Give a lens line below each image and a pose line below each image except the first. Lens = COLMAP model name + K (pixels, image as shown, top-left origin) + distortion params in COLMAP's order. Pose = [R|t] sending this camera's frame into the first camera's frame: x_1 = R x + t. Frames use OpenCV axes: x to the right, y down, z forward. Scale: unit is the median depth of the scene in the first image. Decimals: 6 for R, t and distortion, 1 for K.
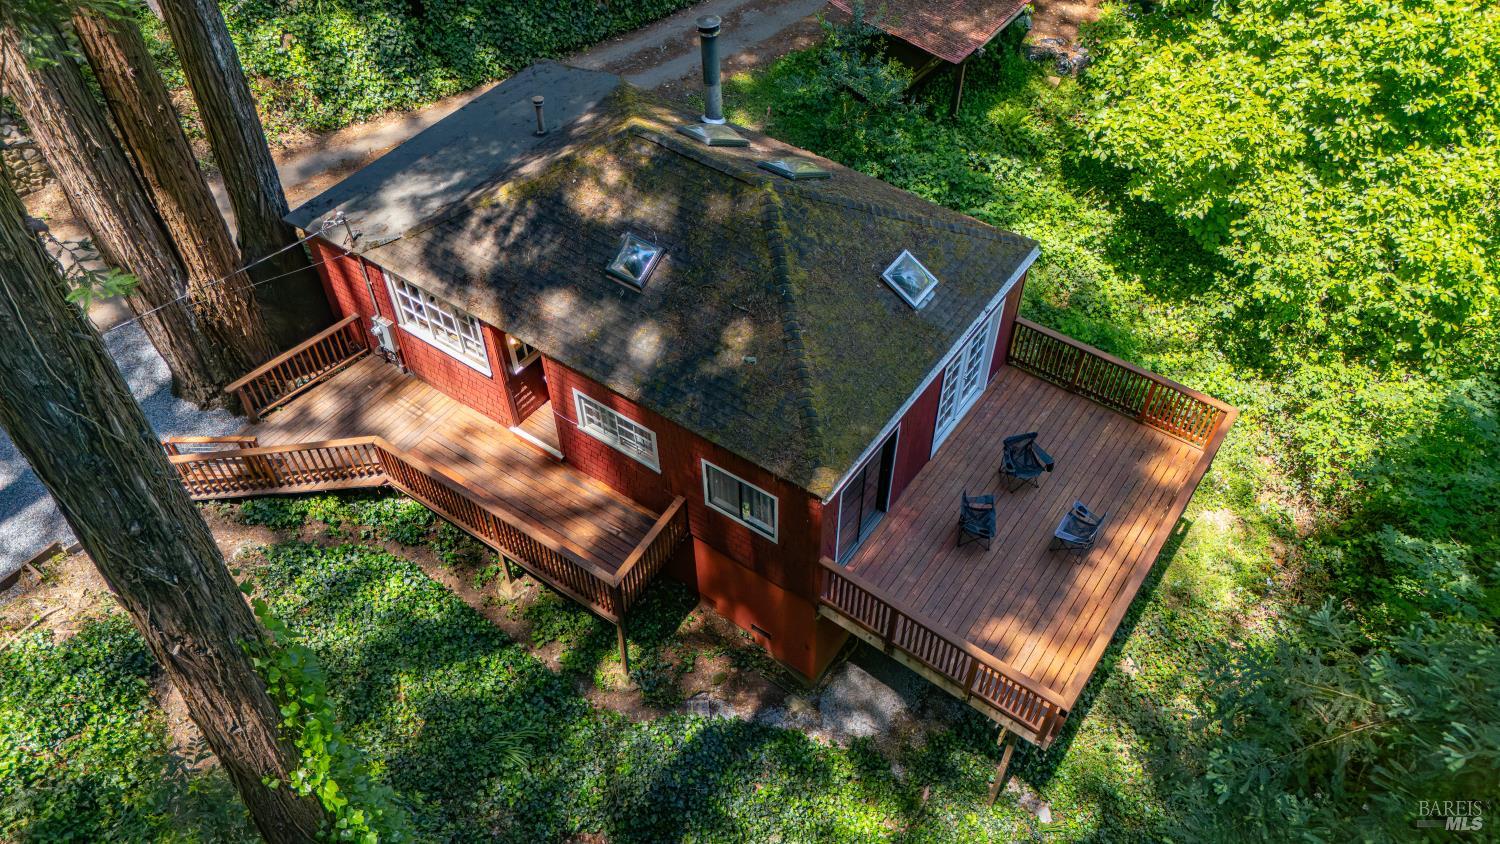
lens RADIAL K [[1099.0, 0, 750.0], [0, 1099.0, 422.0], [0, 0, 1]] dist [0.017717, -0.003969]
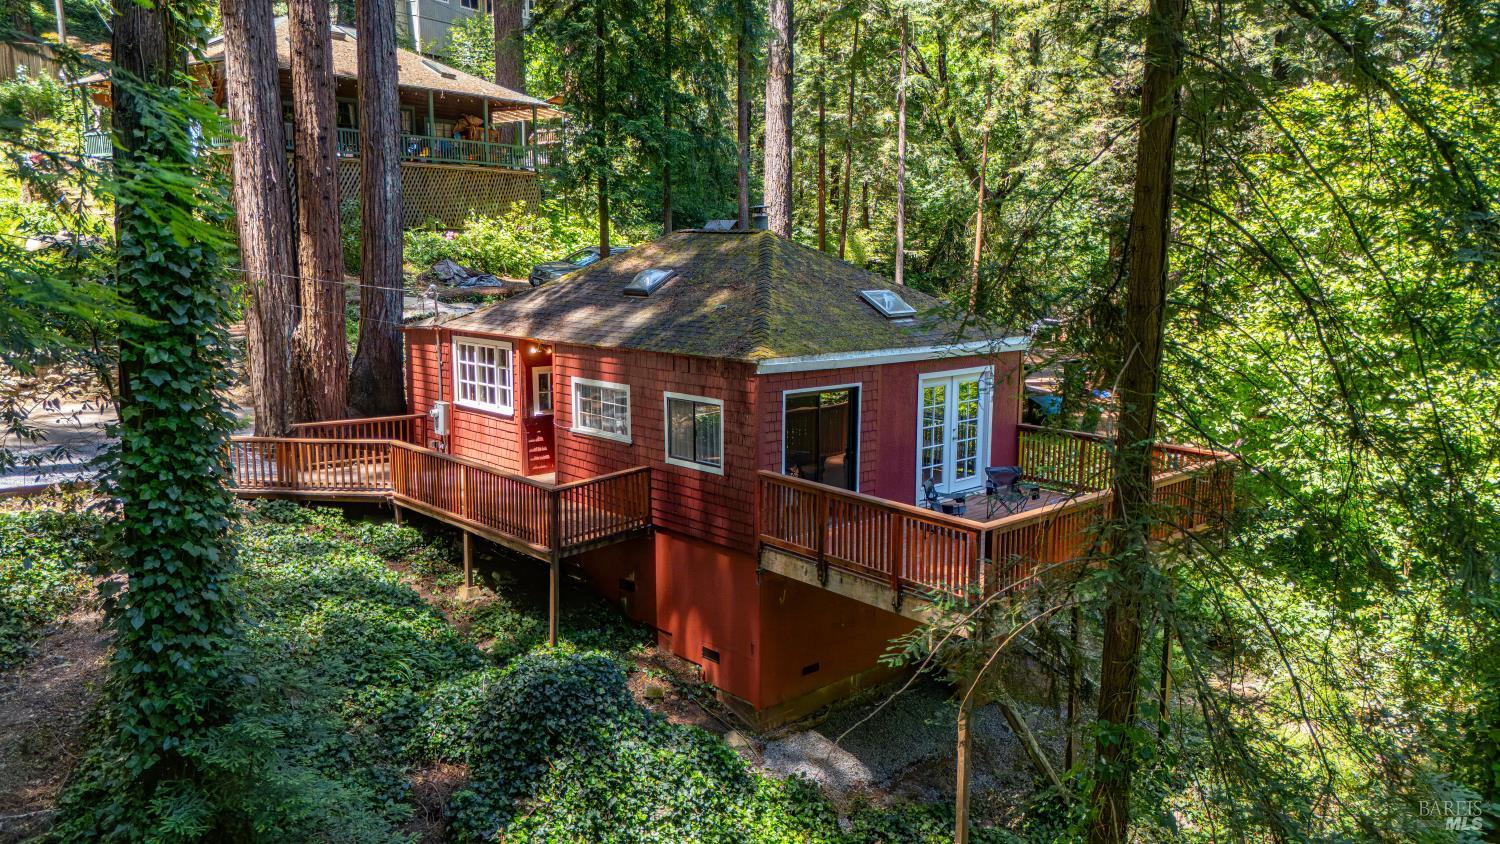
lens RADIAL K [[1099.0, 0, 750.0], [0, 1099.0, 422.0], [0, 0, 1]] dist [0.017717, -0.003969]
pose [[0.978144, 0.049036, -0.202064, 0.229481], [-0.162807, 0.785103, -0.597585, 0.618914], [0.129338, 0.617421, 0.775927, 0.206282]]
